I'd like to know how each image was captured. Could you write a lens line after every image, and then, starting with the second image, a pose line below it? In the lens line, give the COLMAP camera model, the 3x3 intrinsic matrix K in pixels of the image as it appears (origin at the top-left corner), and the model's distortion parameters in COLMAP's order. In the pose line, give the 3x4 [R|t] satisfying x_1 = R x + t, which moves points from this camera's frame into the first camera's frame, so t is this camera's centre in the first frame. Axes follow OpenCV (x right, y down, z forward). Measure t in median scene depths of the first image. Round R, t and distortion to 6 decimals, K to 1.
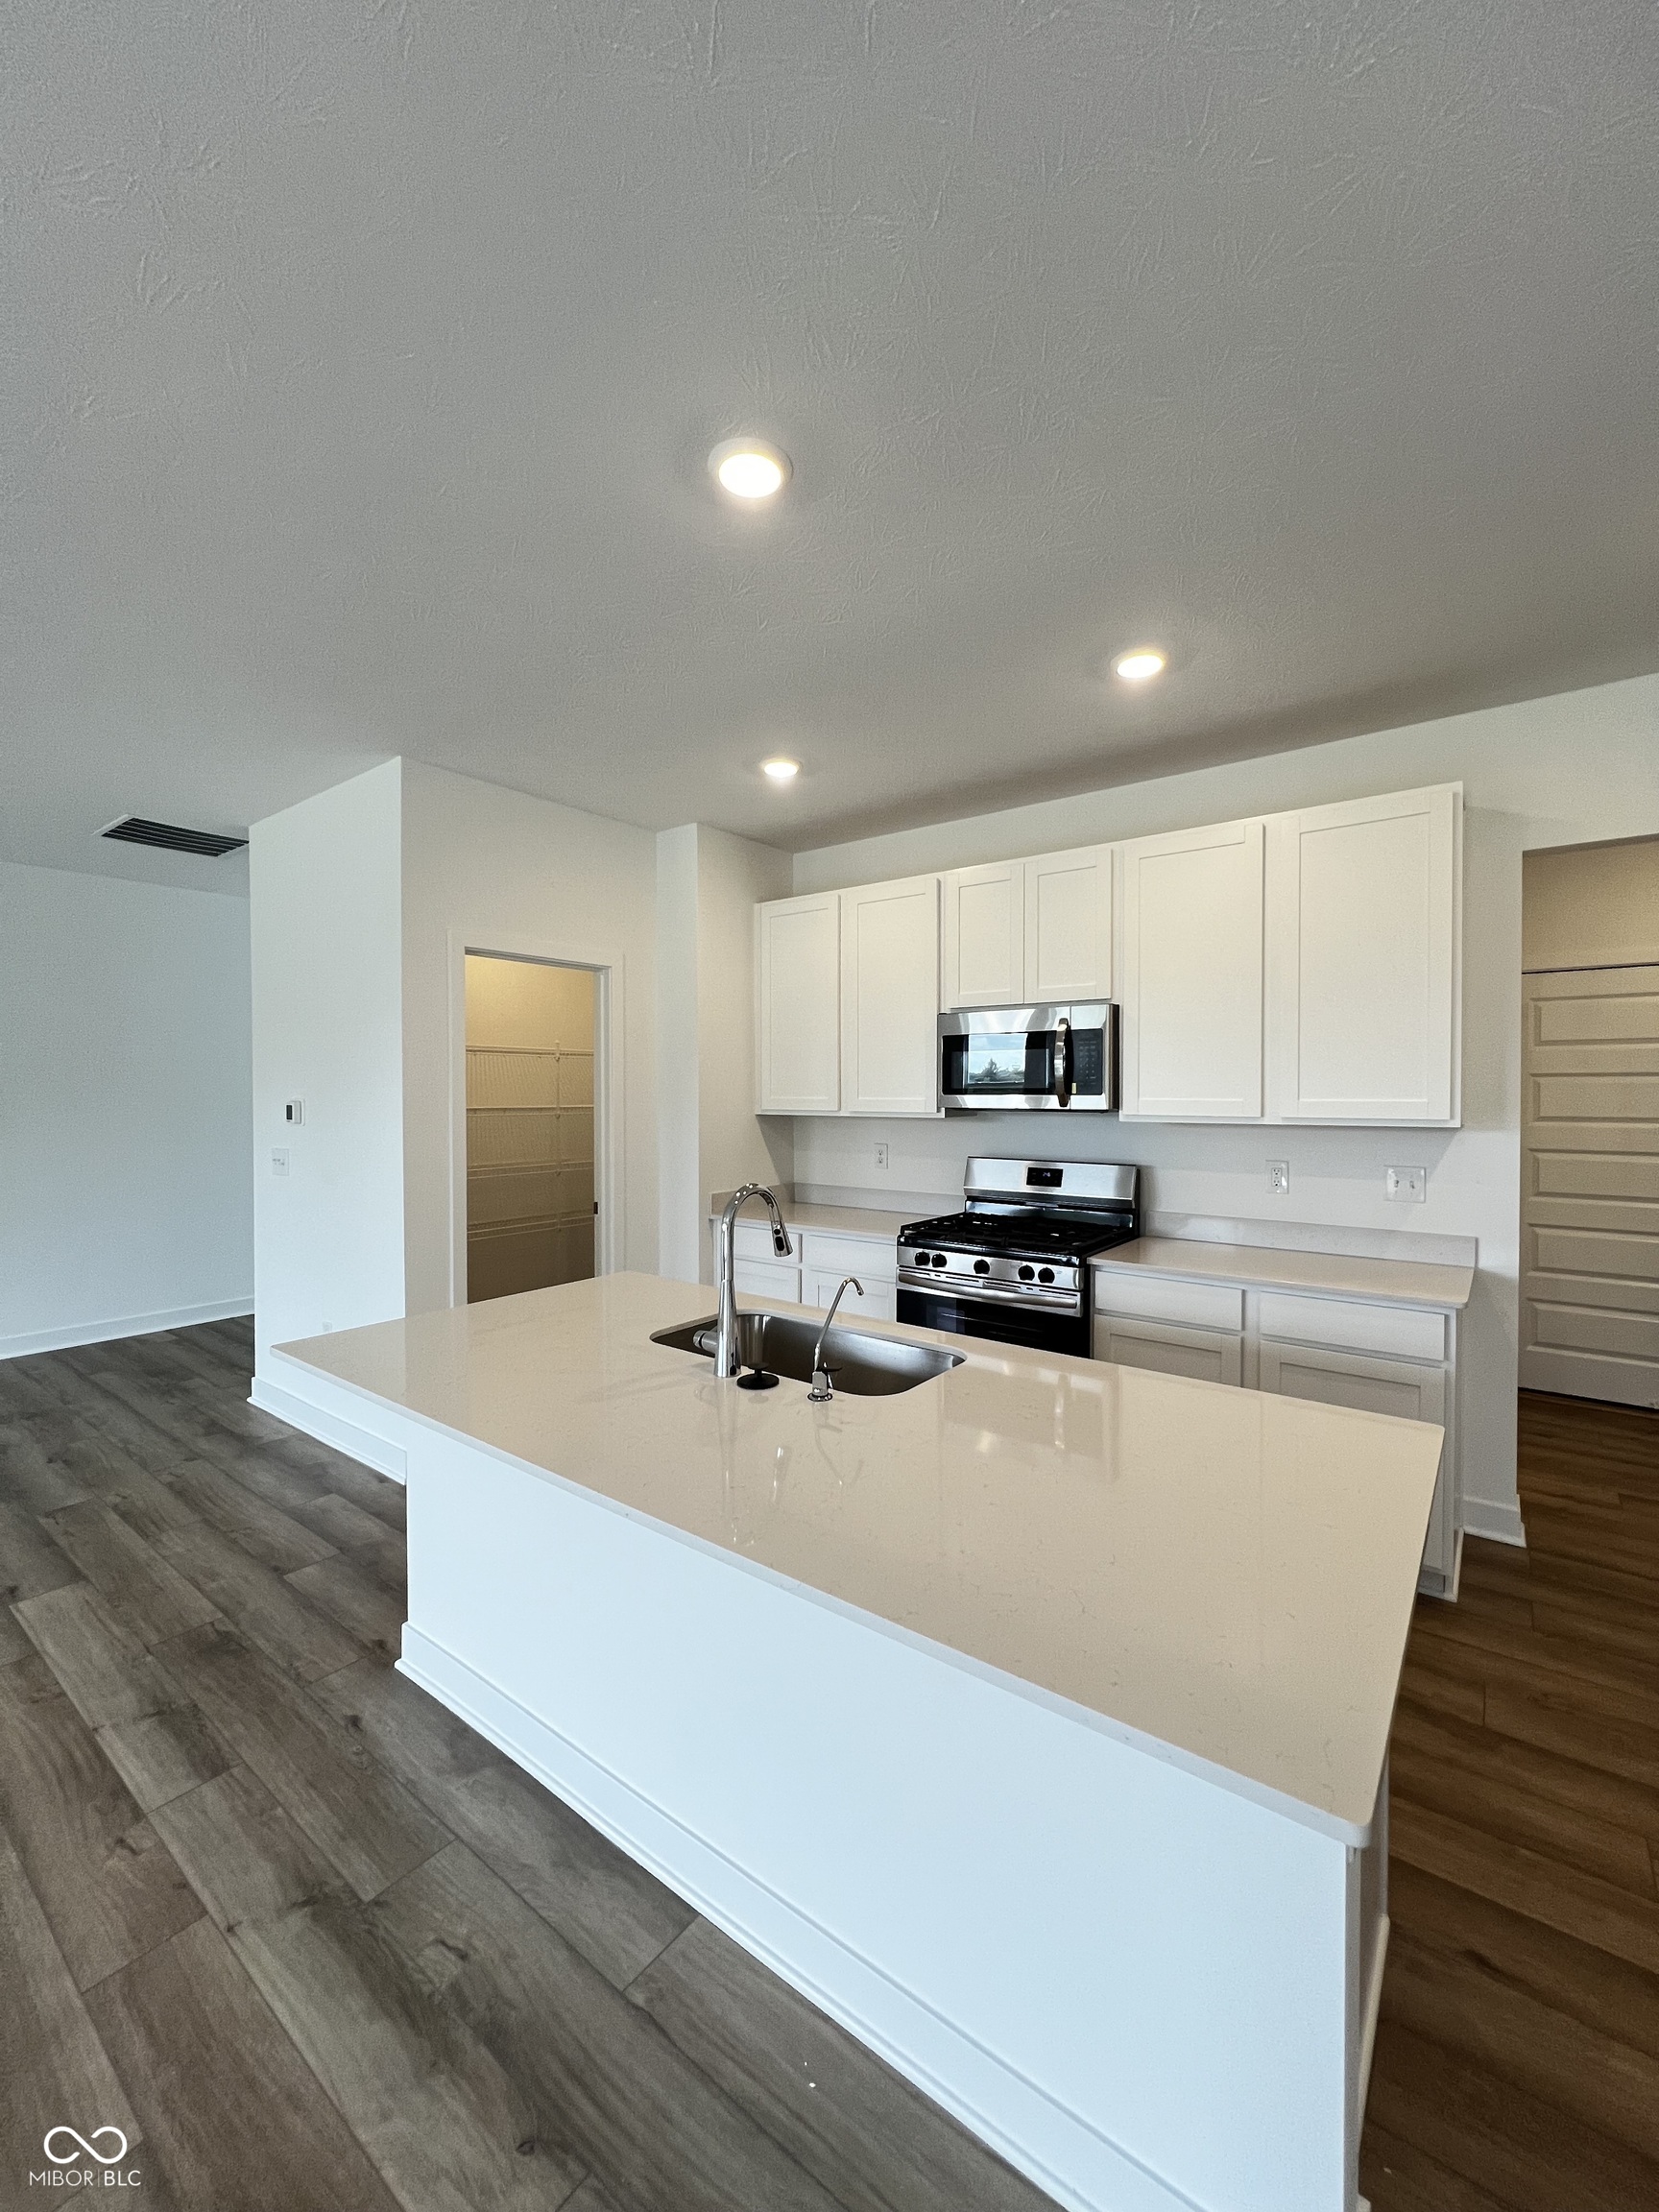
lens RADIAL K [[885.7, 0, 828.1], [0, 885.7, 1104.5], [0, 0, 1]] dist [-0.001406, -0.000198]
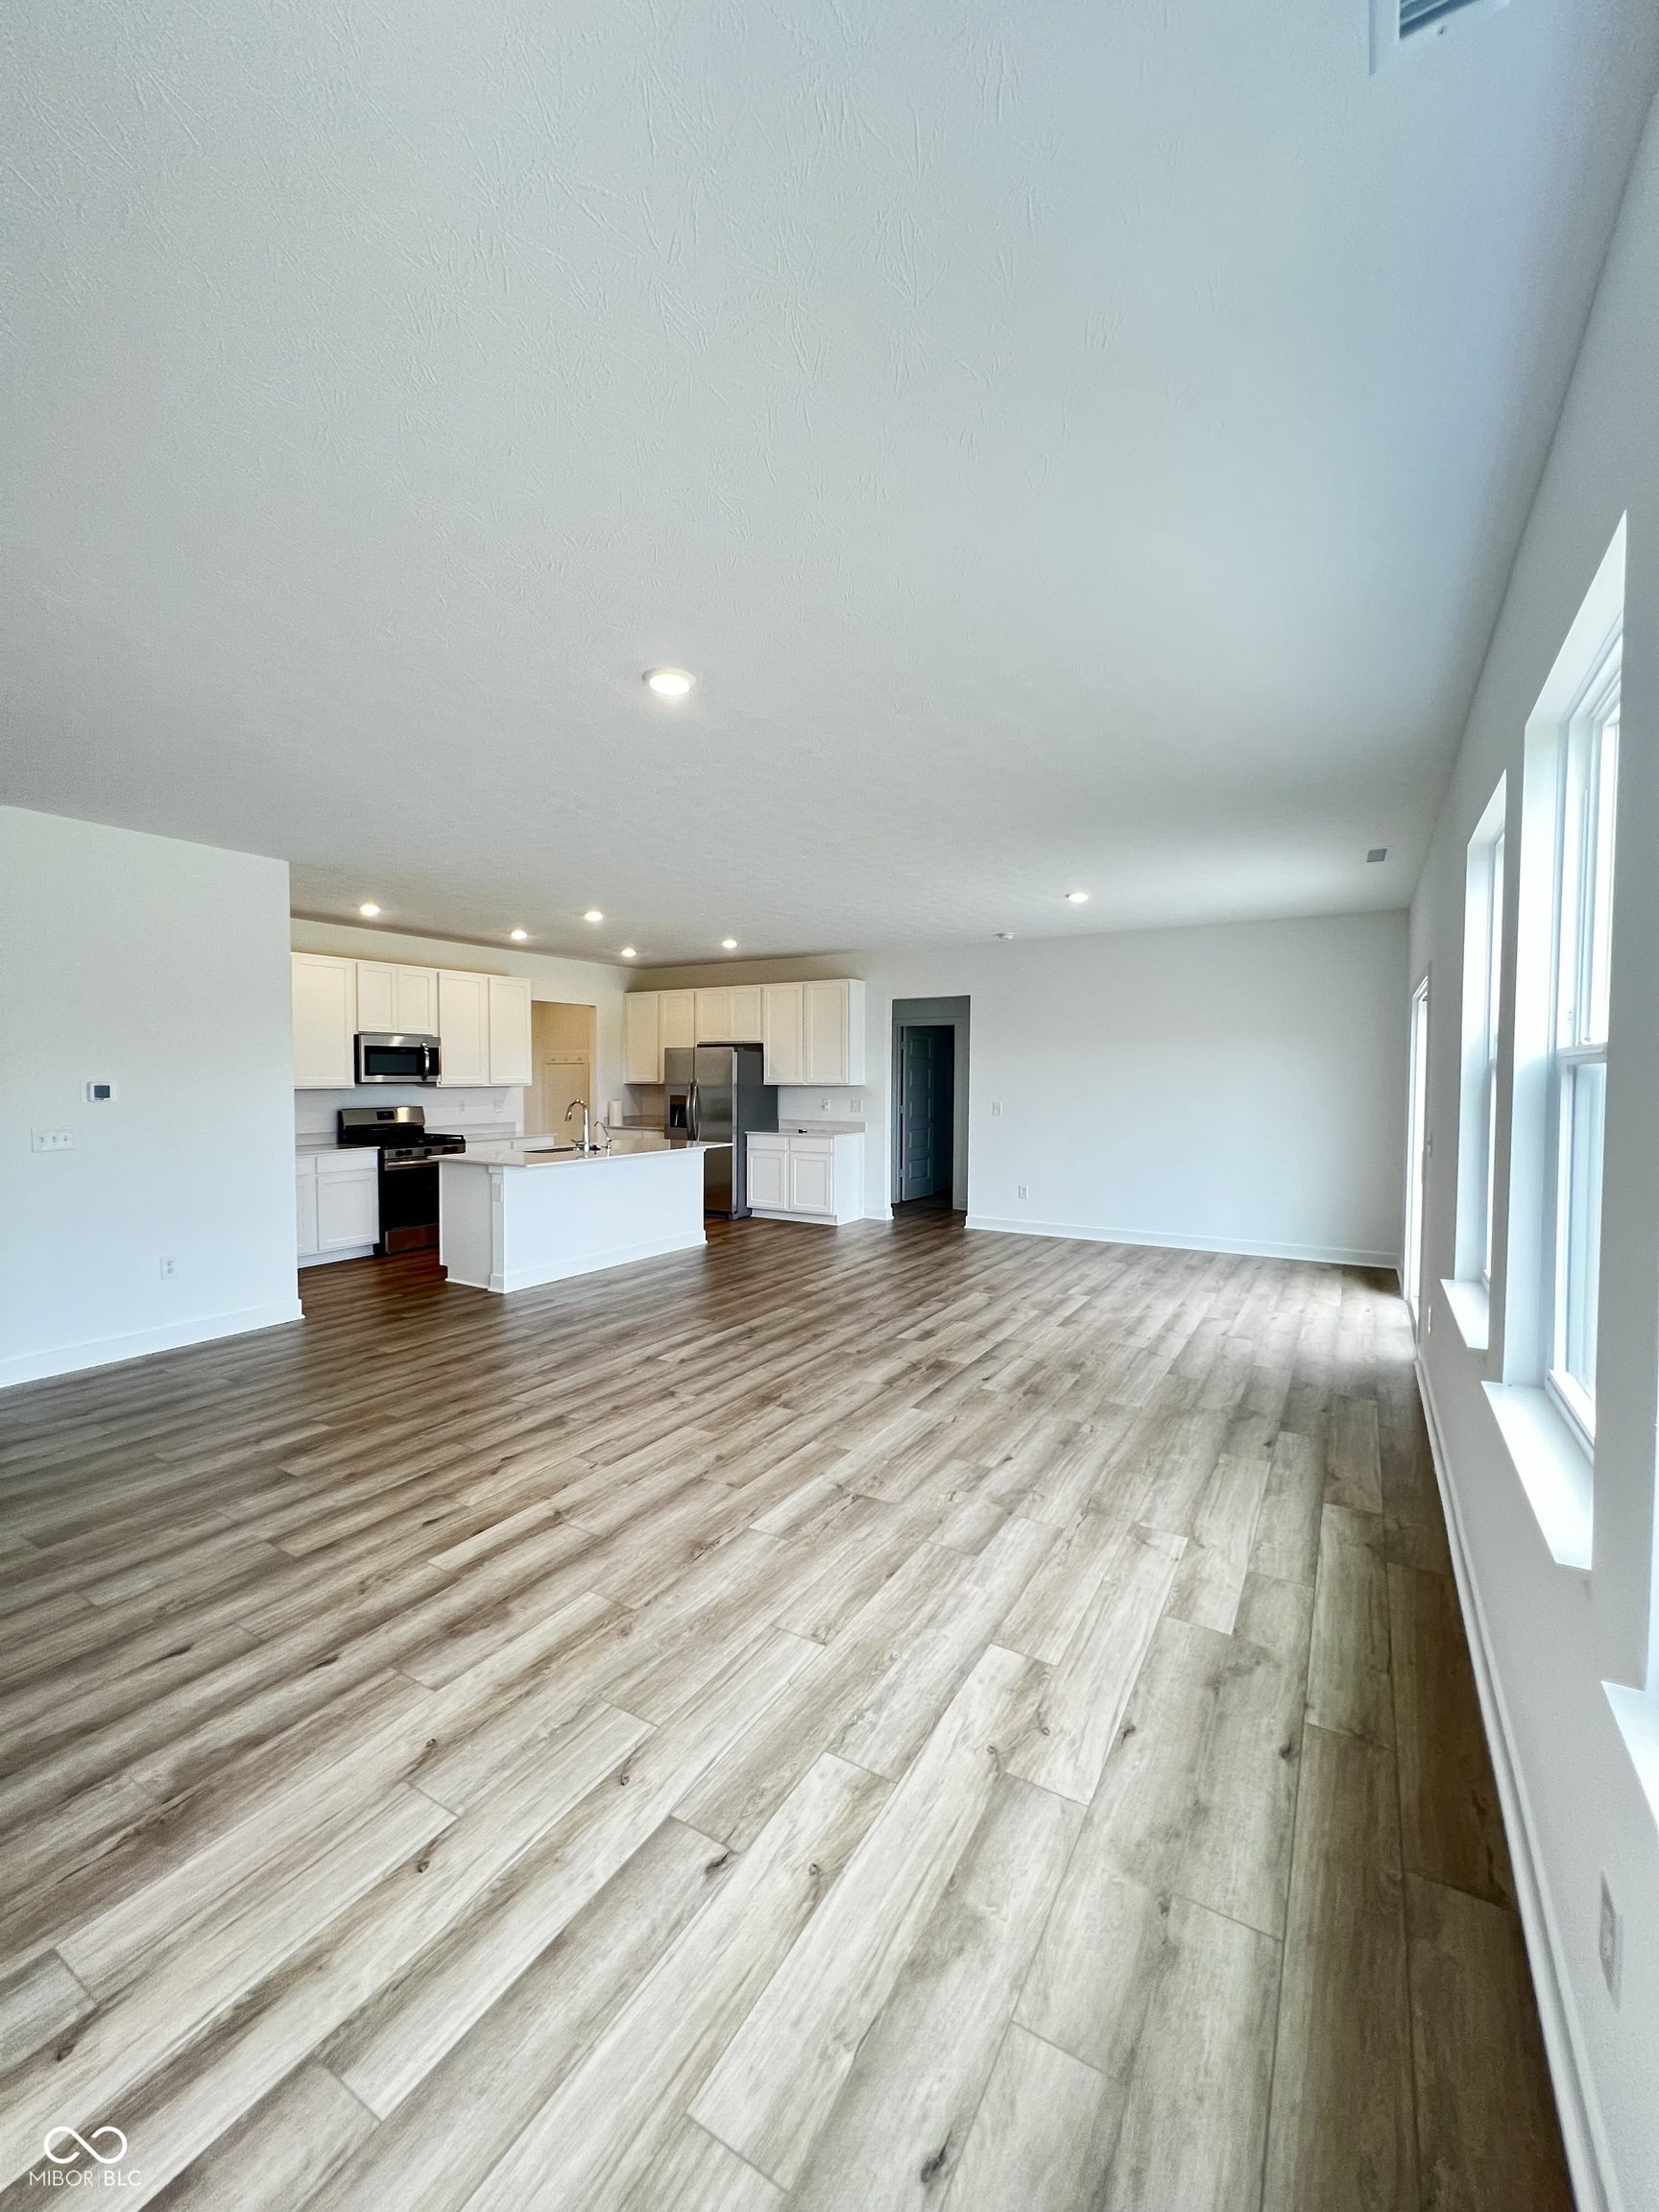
lens RADIAL K [[885.7, 0, 829.5], [0, 885.7, 1111.9], [0, 0, 1]] dist [-0.001406, -0.000198]
pose [[-0.109203, -0.040879, 0.993179, -3.751546], [0.013209, 0.999006, 0.042571, -0.002573], [-0.993932, 0.017768, -0.108555, 0.375520]]
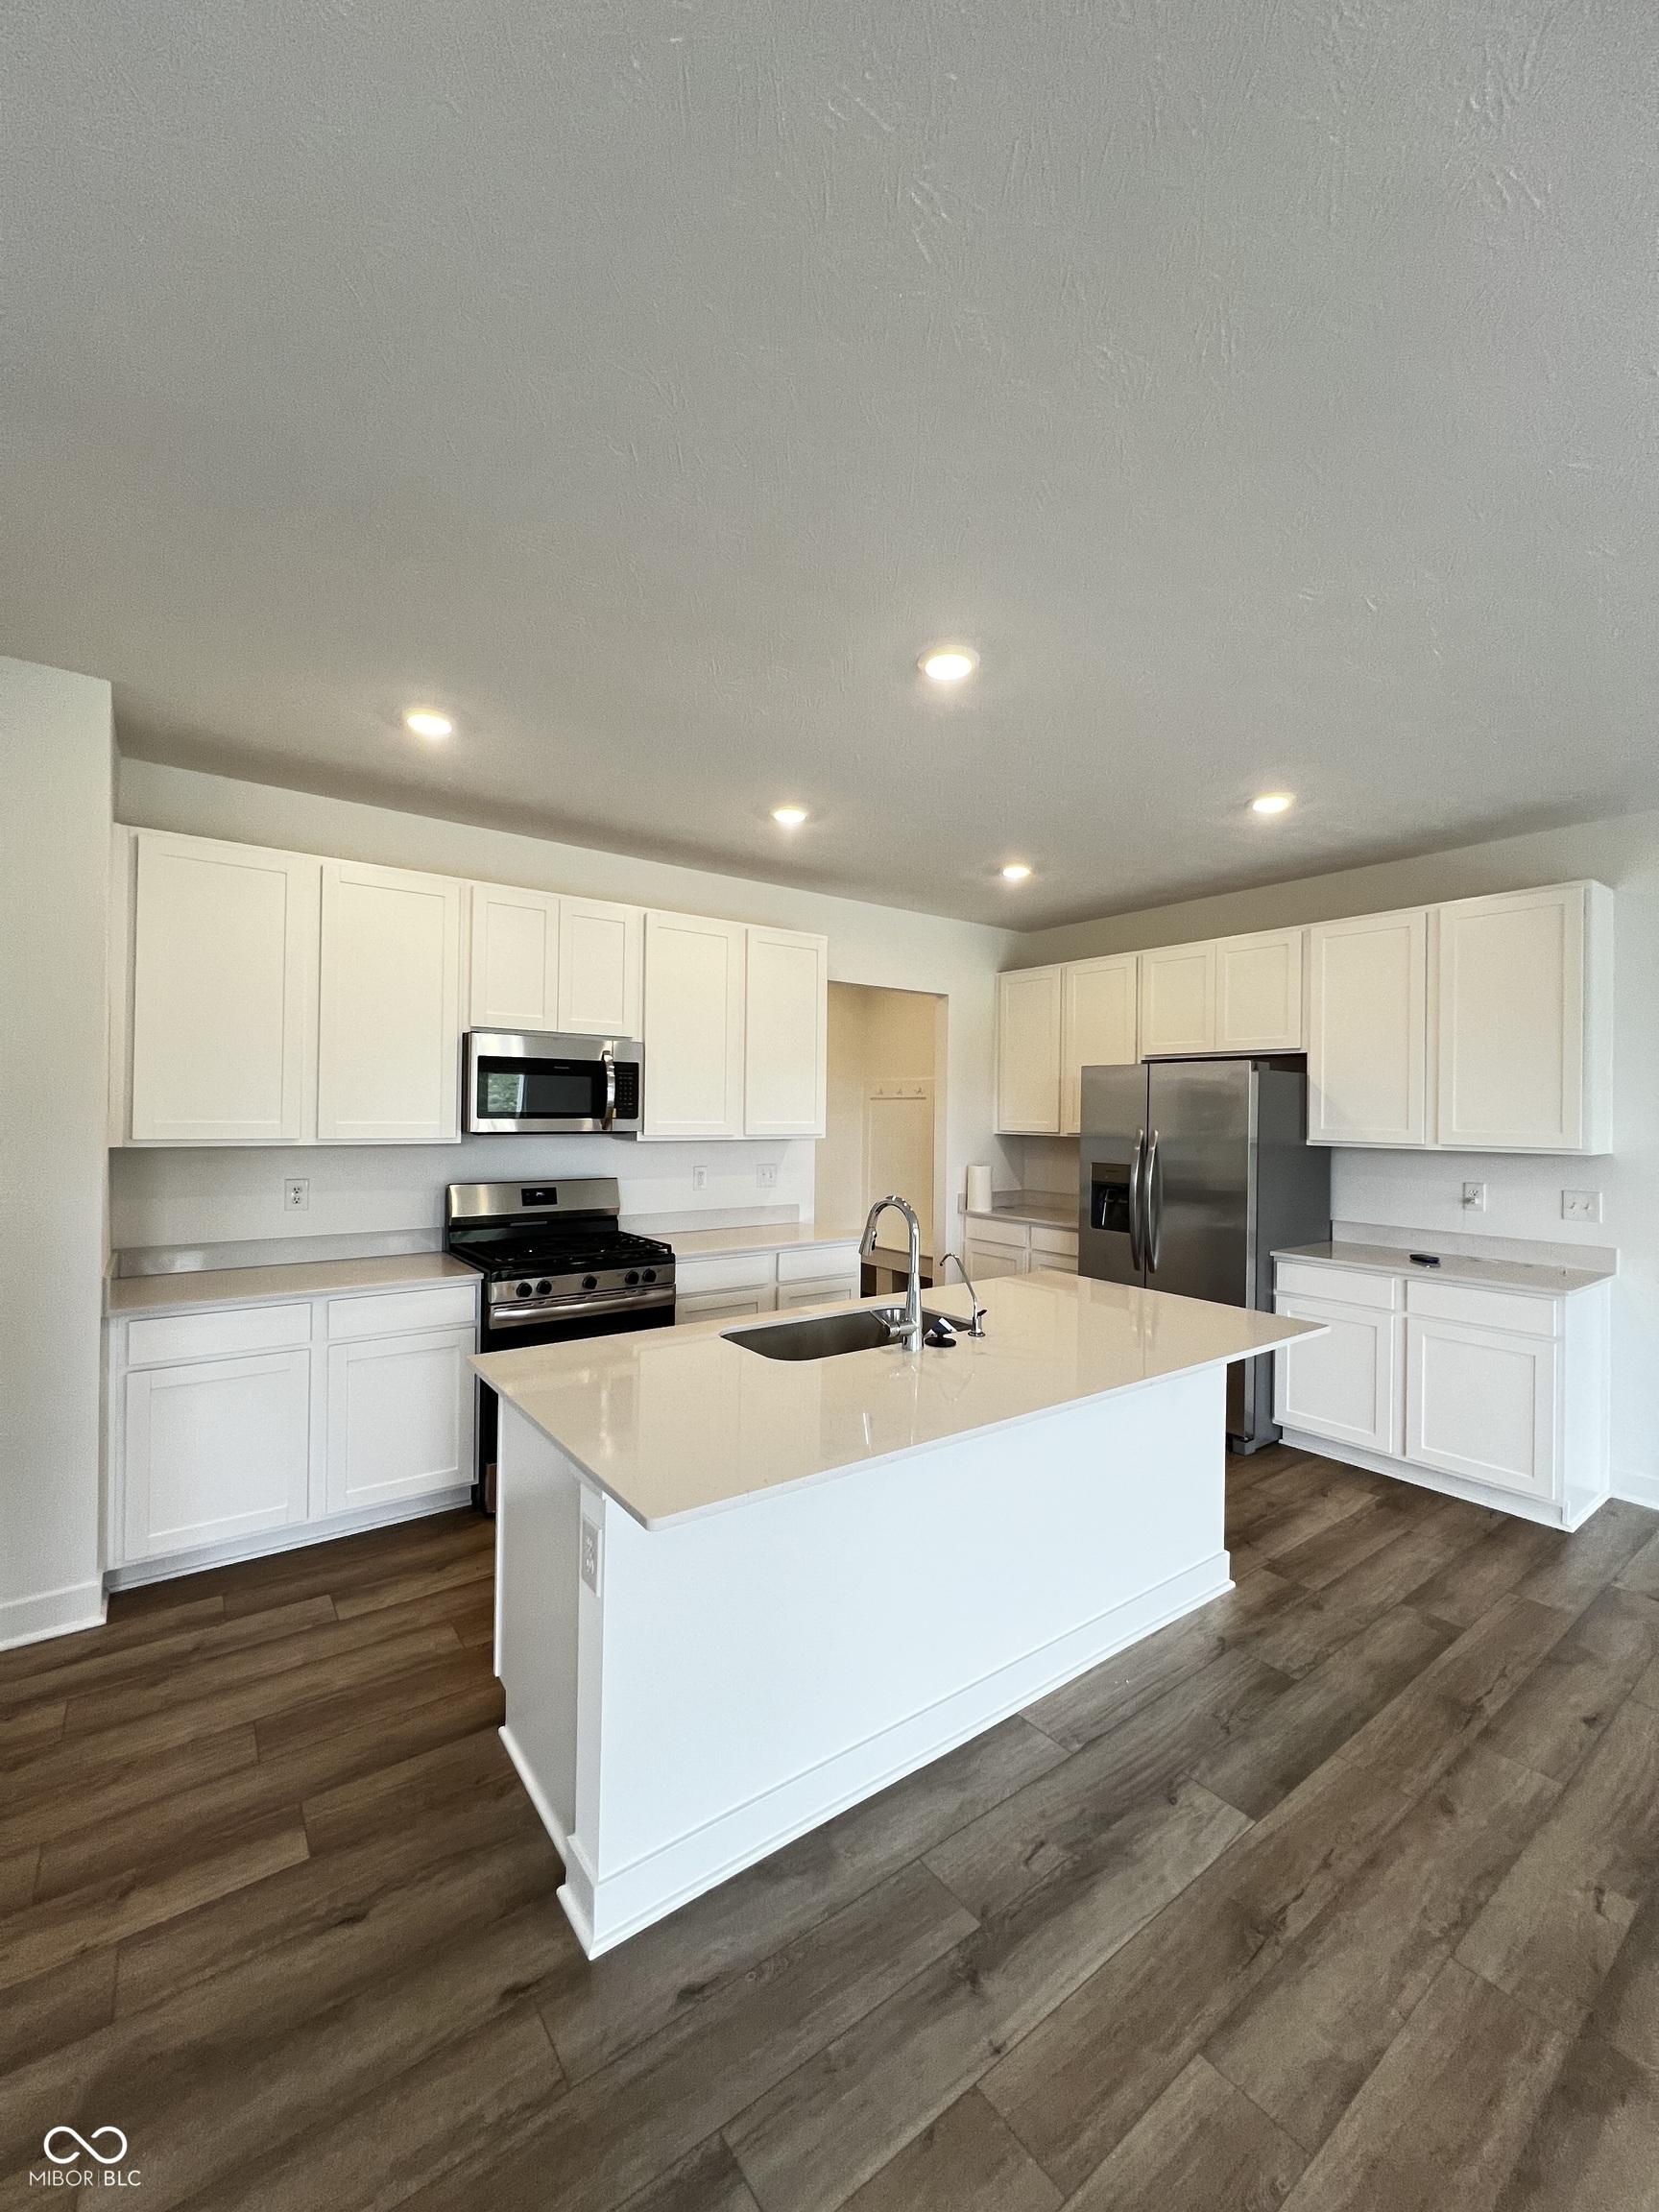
lens RADIAL K [[885.7, 0, 834.6], [0, 885.7, 1105.5], [0, 0, 1]] dist [-0.001406, -0.000198]
pose [[0.268088, 0.008571, 0.963356, -1.311653], [0.001950, 0.999954, -0.009439, -0.029699], [-0.963393, 0.004409, 0.268059, 0.743378]]
